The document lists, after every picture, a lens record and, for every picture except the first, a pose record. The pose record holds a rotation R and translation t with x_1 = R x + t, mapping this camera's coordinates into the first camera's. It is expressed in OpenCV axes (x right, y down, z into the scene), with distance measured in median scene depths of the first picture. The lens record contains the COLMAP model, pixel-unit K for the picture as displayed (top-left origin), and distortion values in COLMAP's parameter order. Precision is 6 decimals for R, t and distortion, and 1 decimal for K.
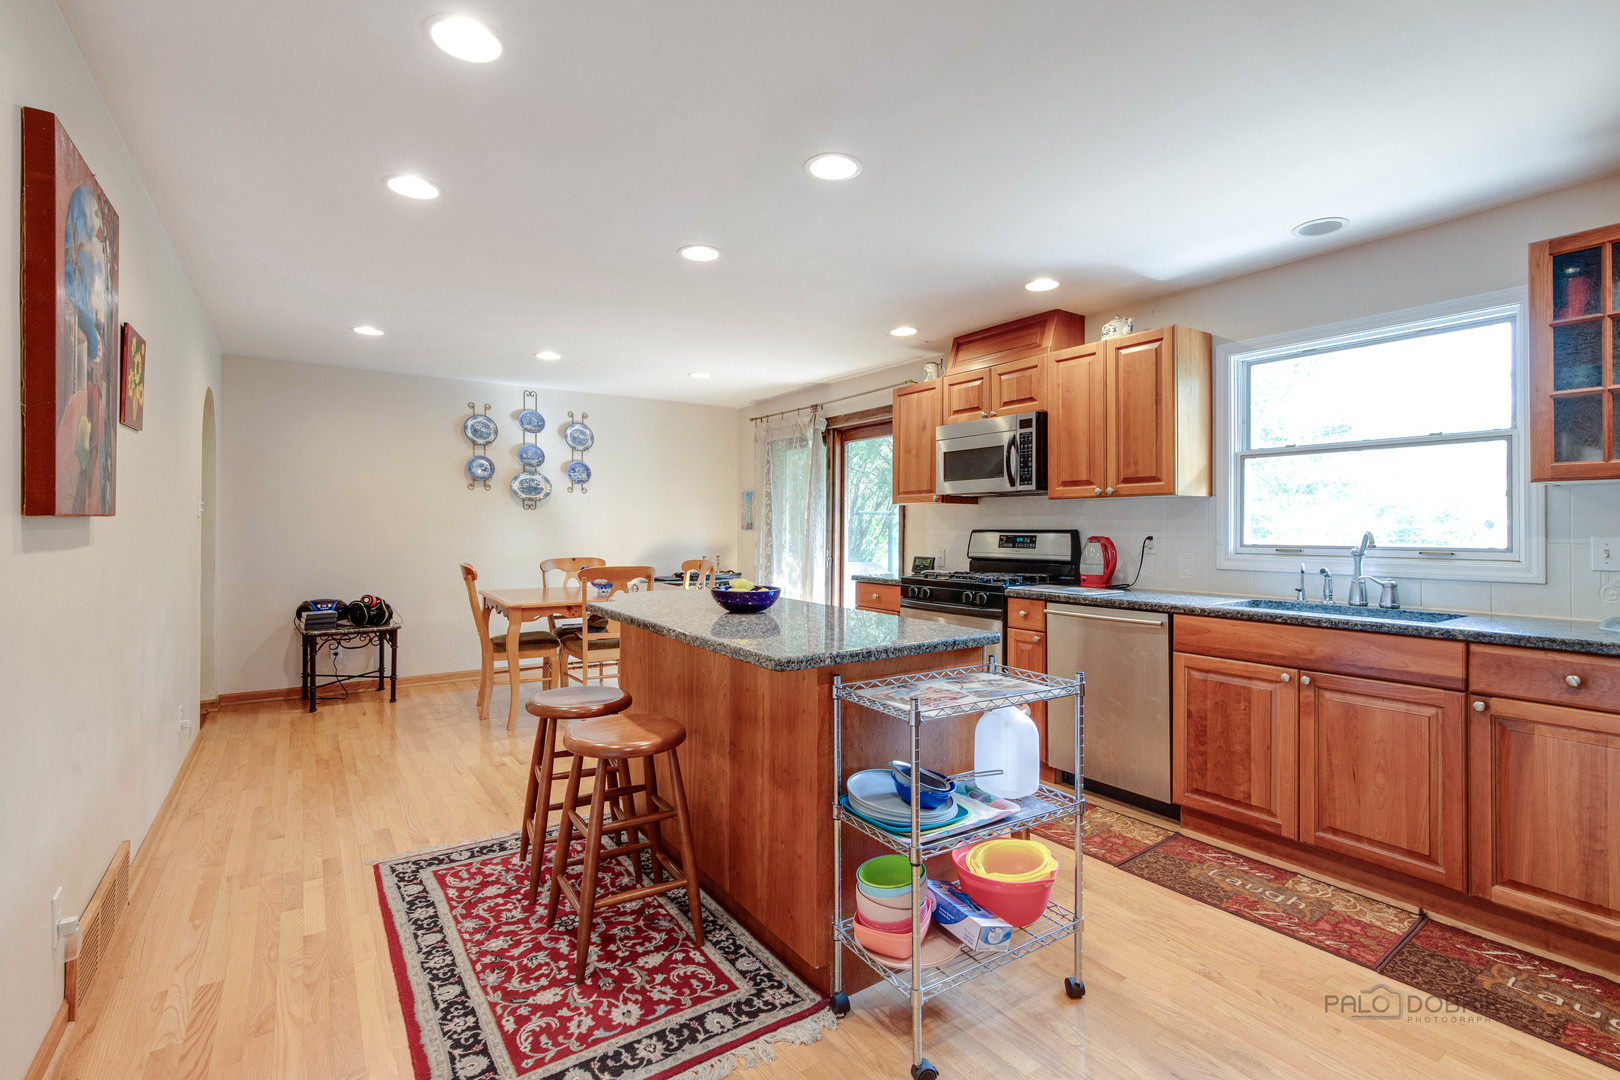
lens RADIAL K [[734.1, 0, 812.2], [0, 734.1, 540.2], [0, 0, 1]] dist [-0.003857, -0.000288]
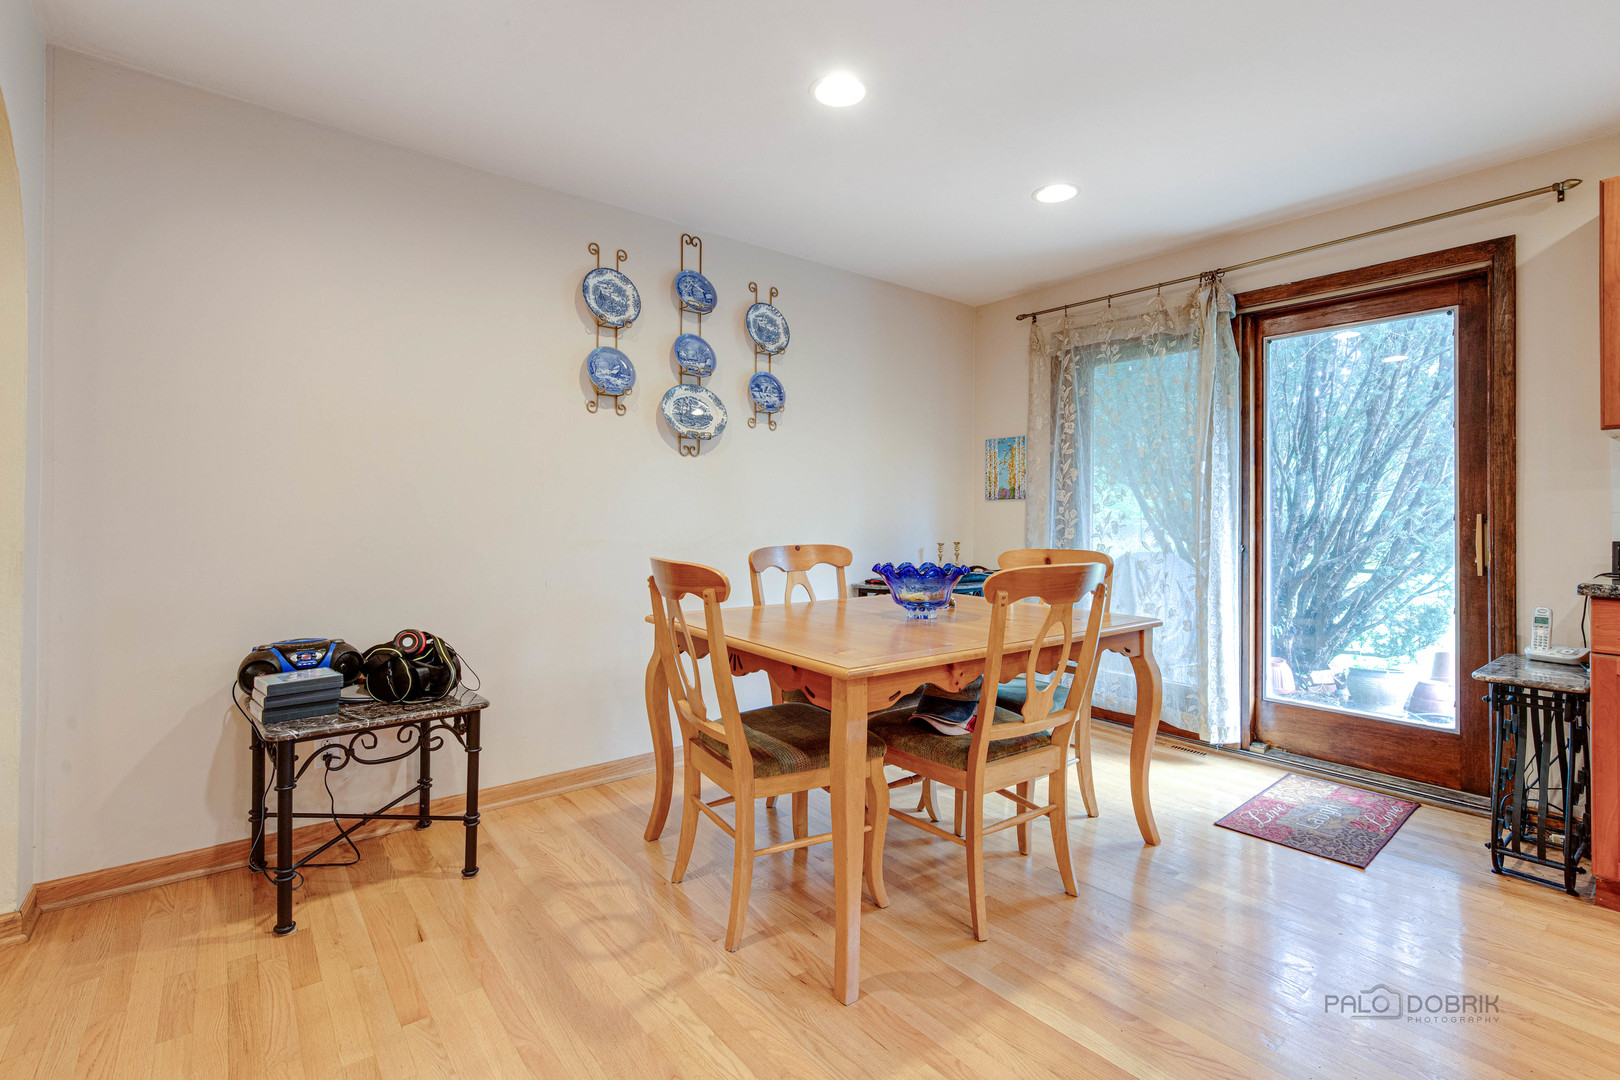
lens RADIAL K [[734.1, 0, 808.6], [0, 734.1, 525.5], [0, 0, 1]] dist [-0.003857, -0.000288]
pose [[0.997158, 0.000260, 0.075334, -0.354055], [0.000197, 0.999982, -0.006055, 0.013002], [-0.075334, 0.006053, 0.997140, 0.479619]]
